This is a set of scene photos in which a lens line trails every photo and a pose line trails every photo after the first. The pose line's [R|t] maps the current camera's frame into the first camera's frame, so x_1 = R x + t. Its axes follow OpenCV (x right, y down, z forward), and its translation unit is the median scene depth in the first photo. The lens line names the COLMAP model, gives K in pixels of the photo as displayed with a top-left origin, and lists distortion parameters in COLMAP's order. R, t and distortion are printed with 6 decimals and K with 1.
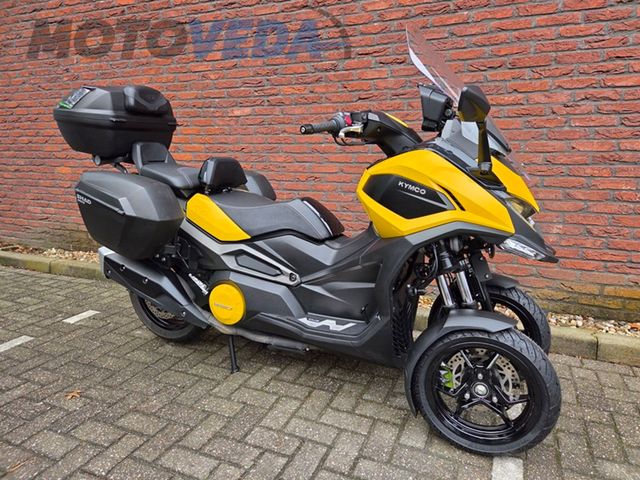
lens RADIAL K [[430.0, 0, 321.6], [0, 430.0, 231.5], [0, 0, 1]] dist [0.066519, -0.063522]
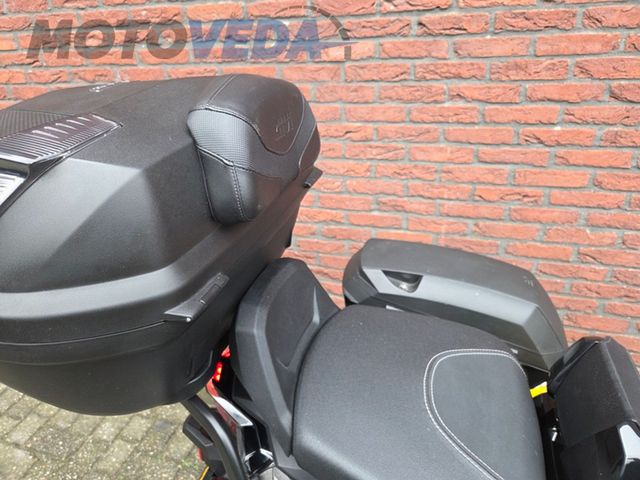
lens RADIAL K [[424.3, 0, 316.6], [0, 424.3, 226.3], [0, 0, 1]] dist [0.064883, -0.061221]
pose [[0.992771, -0.083123, 0.086576, -0.410355], [0.059964, 0.968383, 0.242153, -0.317850], [-0.103967, -0.235211, 0.966368, 0.808185]]
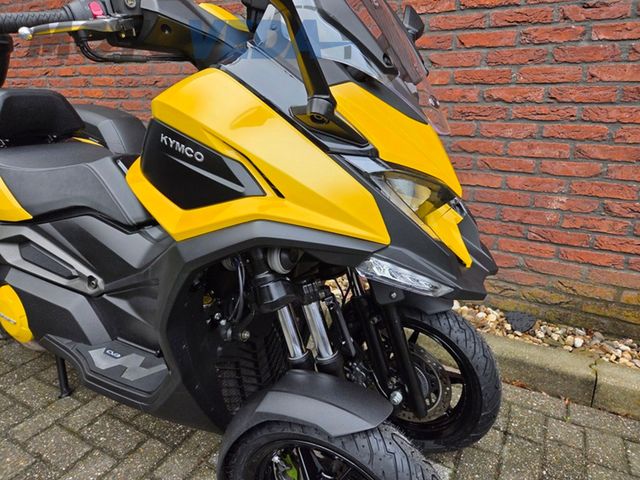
lens RADIAL K [[430.0, 0, 321.6], [0, 430.0, 231.5], [0, 0, 1]] dist [0.066519, -0.063522]
pose [[0.995374, 0.028880, -0.091635, 0.285351], [-0.016886, 0.991493, 0.129056, -0.050099], [0.094583, -0.126912, 0.987394, 0.354127]]
